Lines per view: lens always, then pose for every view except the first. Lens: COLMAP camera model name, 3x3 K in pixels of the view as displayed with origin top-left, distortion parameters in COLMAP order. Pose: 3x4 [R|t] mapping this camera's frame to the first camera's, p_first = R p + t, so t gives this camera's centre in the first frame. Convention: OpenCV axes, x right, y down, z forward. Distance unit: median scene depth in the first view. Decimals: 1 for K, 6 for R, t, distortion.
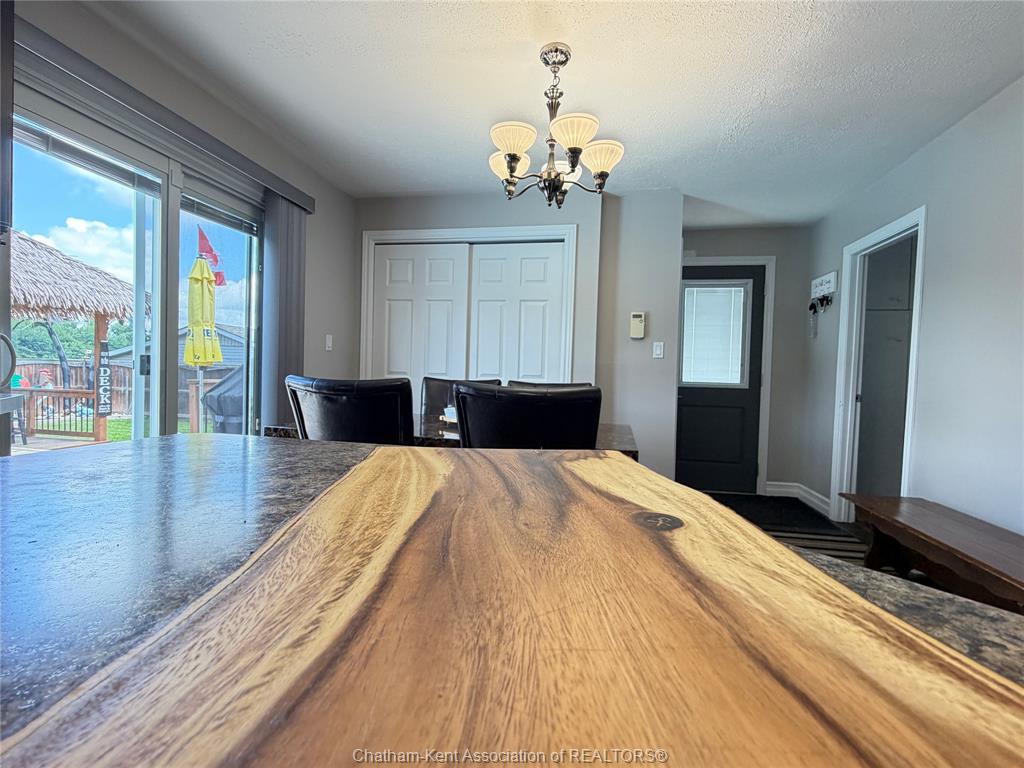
lens RADIAL K [[483.3, 0, 511.6], [0, 483.3, 387.0], [0, 0, 1]] dist [-0.001752, 0.000139]
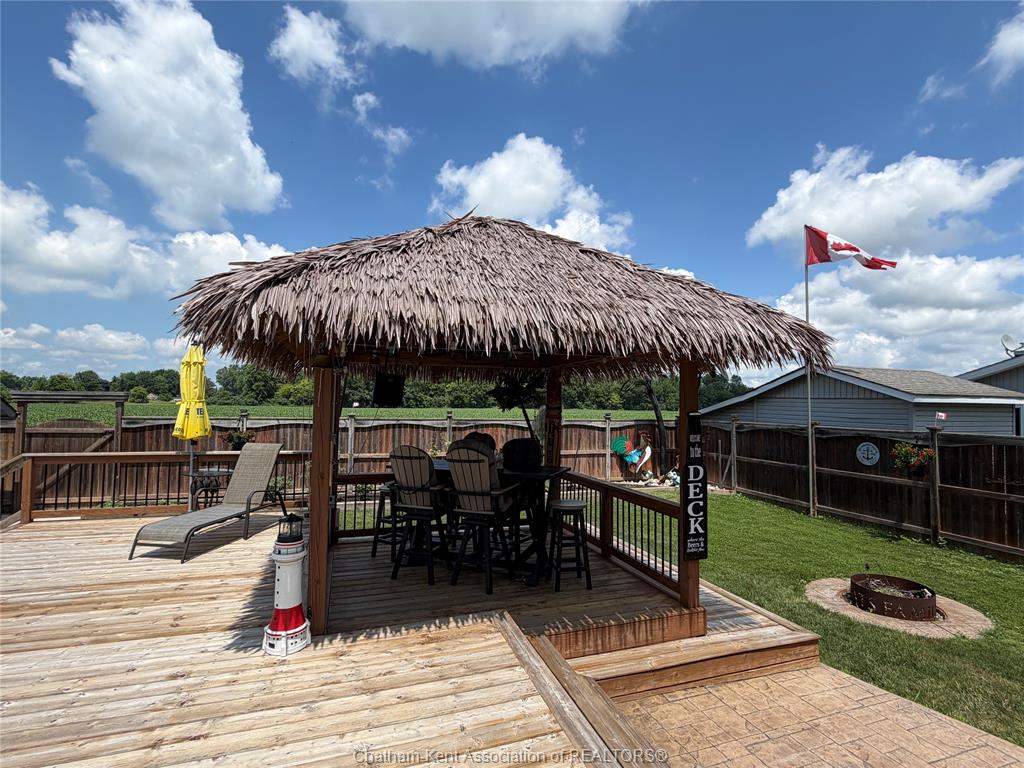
lens RADIAL K [[483.3, 0, 510.7], [0, 483.3, 387.2], [0, 0, 1]] dist [-0.001752, 0.000139]
pose [[0.481824, -0.055414, -0.874514, -0.481360], [-0.023982, 0.996791, -0.076375, -0.078886], [0.875940, 0.057771, 0.478948, 0.574436]]
